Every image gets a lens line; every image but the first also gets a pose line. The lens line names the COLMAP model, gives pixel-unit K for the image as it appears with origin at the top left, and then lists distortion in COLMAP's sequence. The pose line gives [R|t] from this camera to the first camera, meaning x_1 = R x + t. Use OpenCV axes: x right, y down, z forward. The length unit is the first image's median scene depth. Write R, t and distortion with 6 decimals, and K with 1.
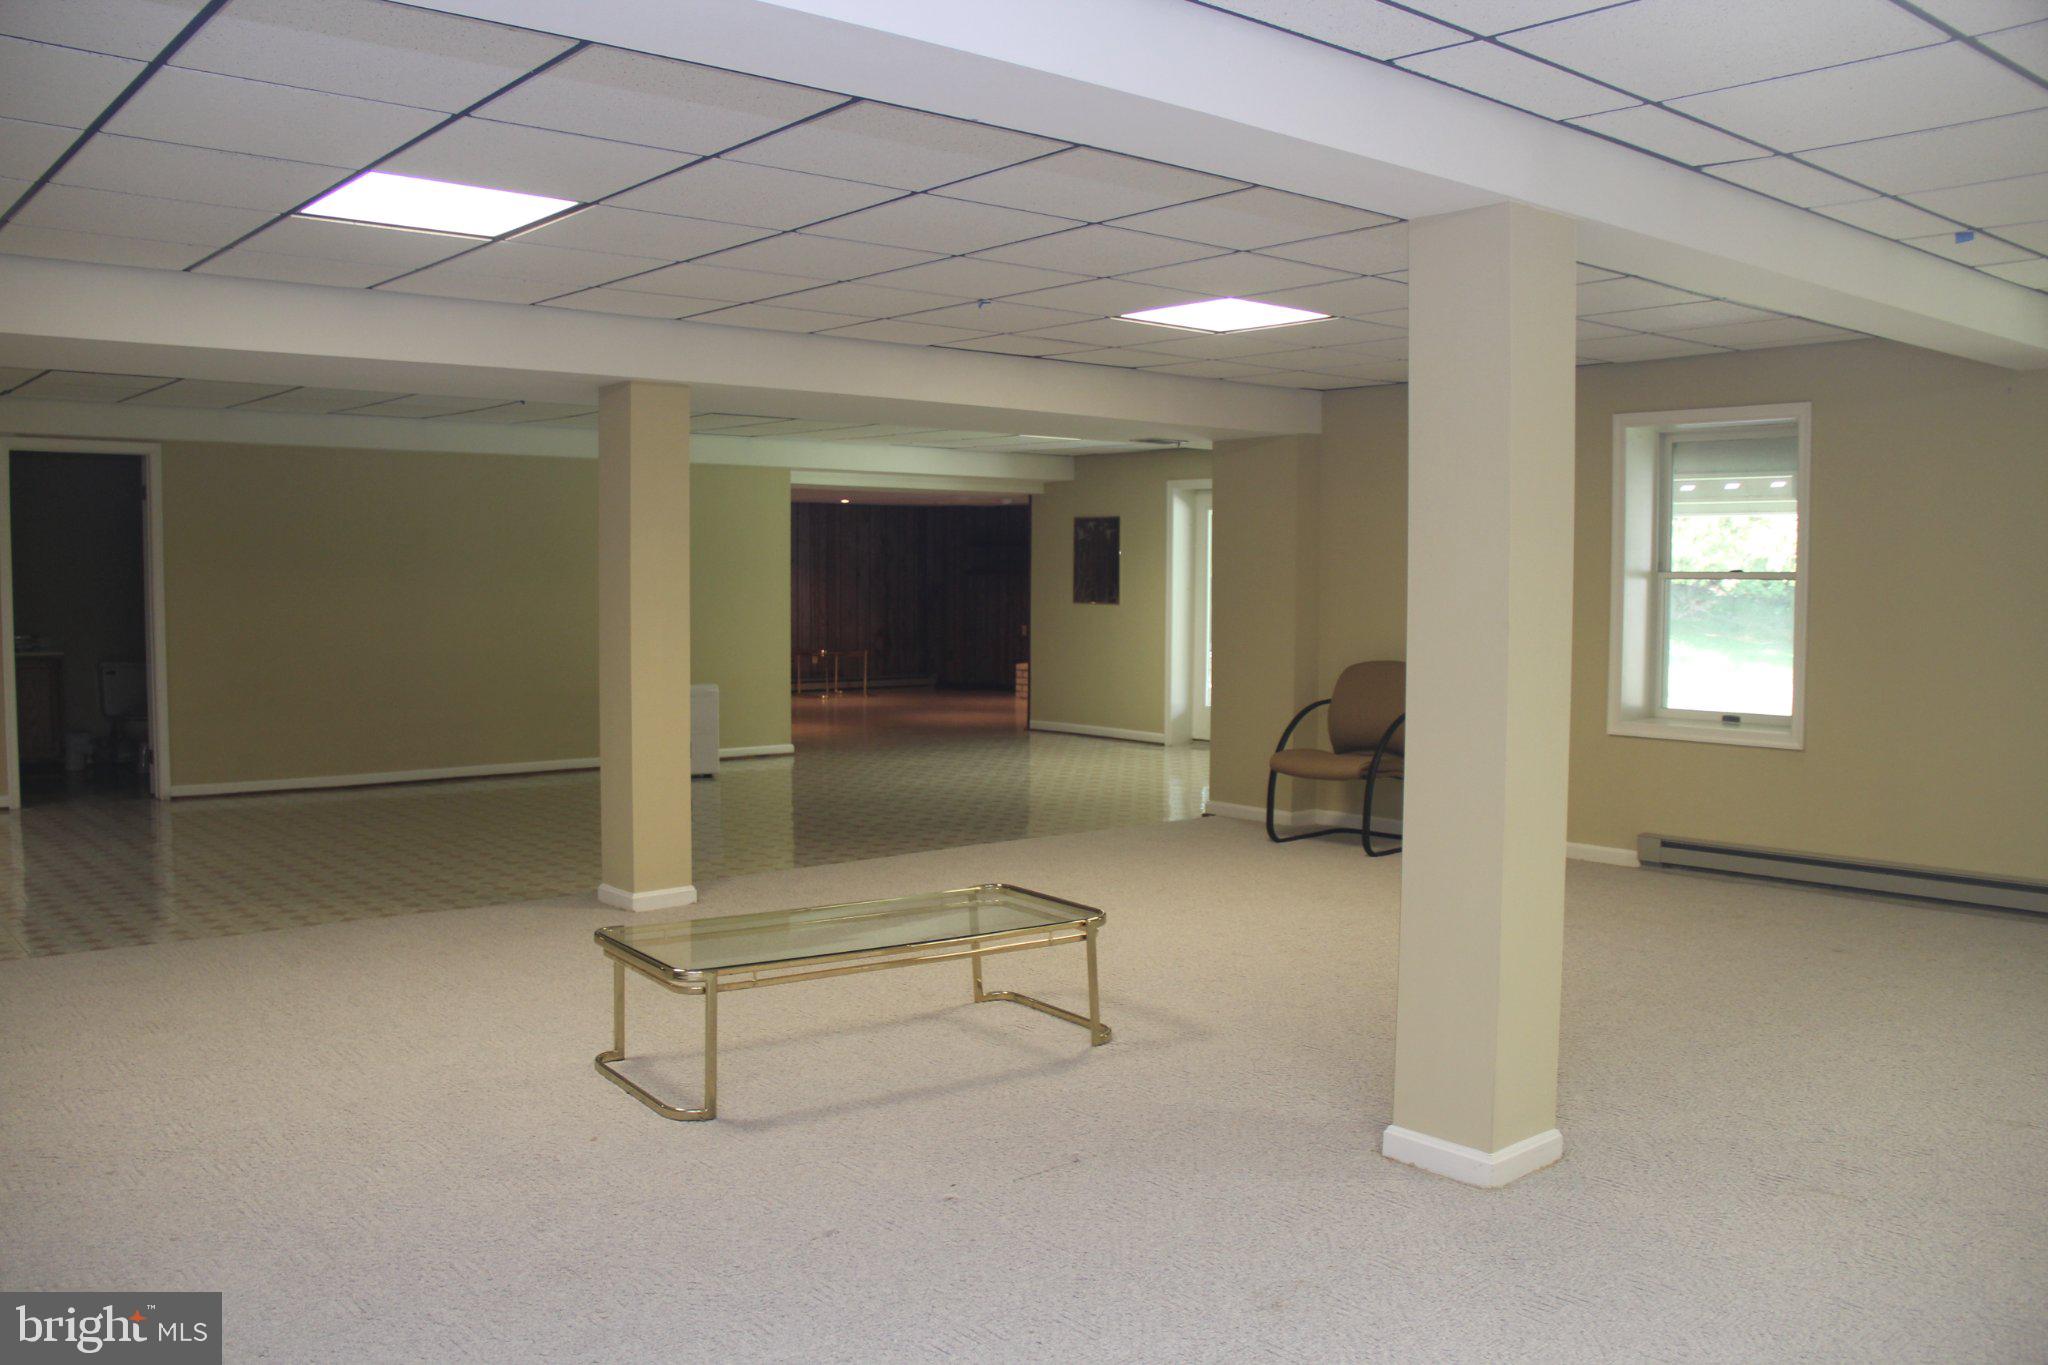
lens RADIAL K [[1677.4, 0, 990.1], [0, 1677.4, 664.4], [0, 0, 1]] dist [-0.166581, 0.103486]
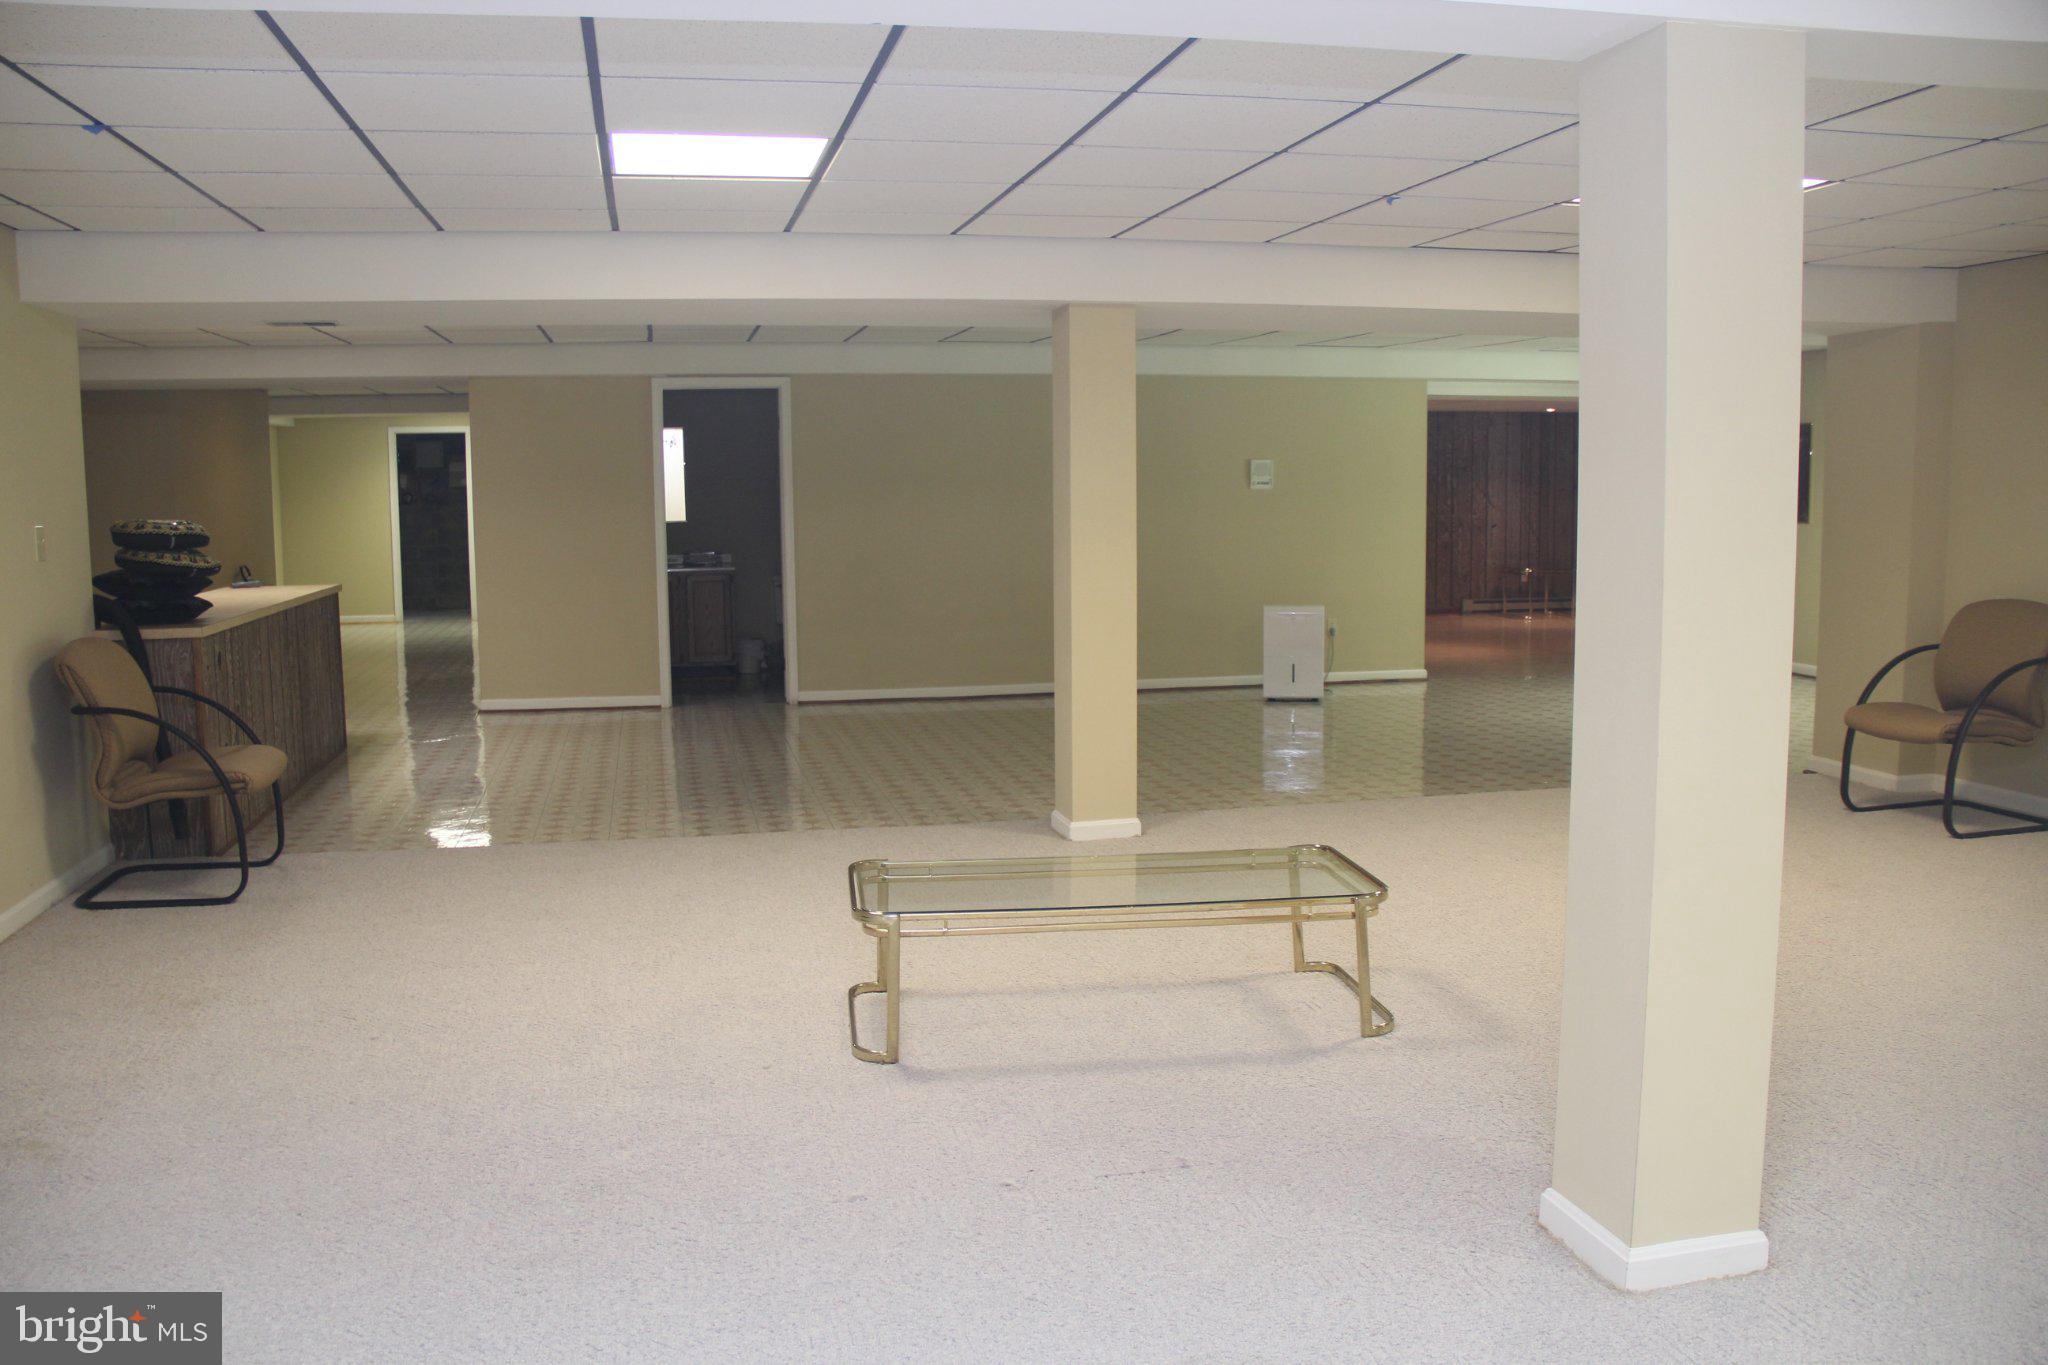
lens RADIAL K [[1677.4, 0, 1012.0], [0, 1677.4, 668.4], [0, 0, 1]] dist [-0.166581, 0.103486]
pose [[0.884746, 0.035858, -0.464692, 0.210120], [-0.009157, 0.998181, 0.059591, -0.013161], [0.465984, -0.048468, 0.883465, 0.097115]]
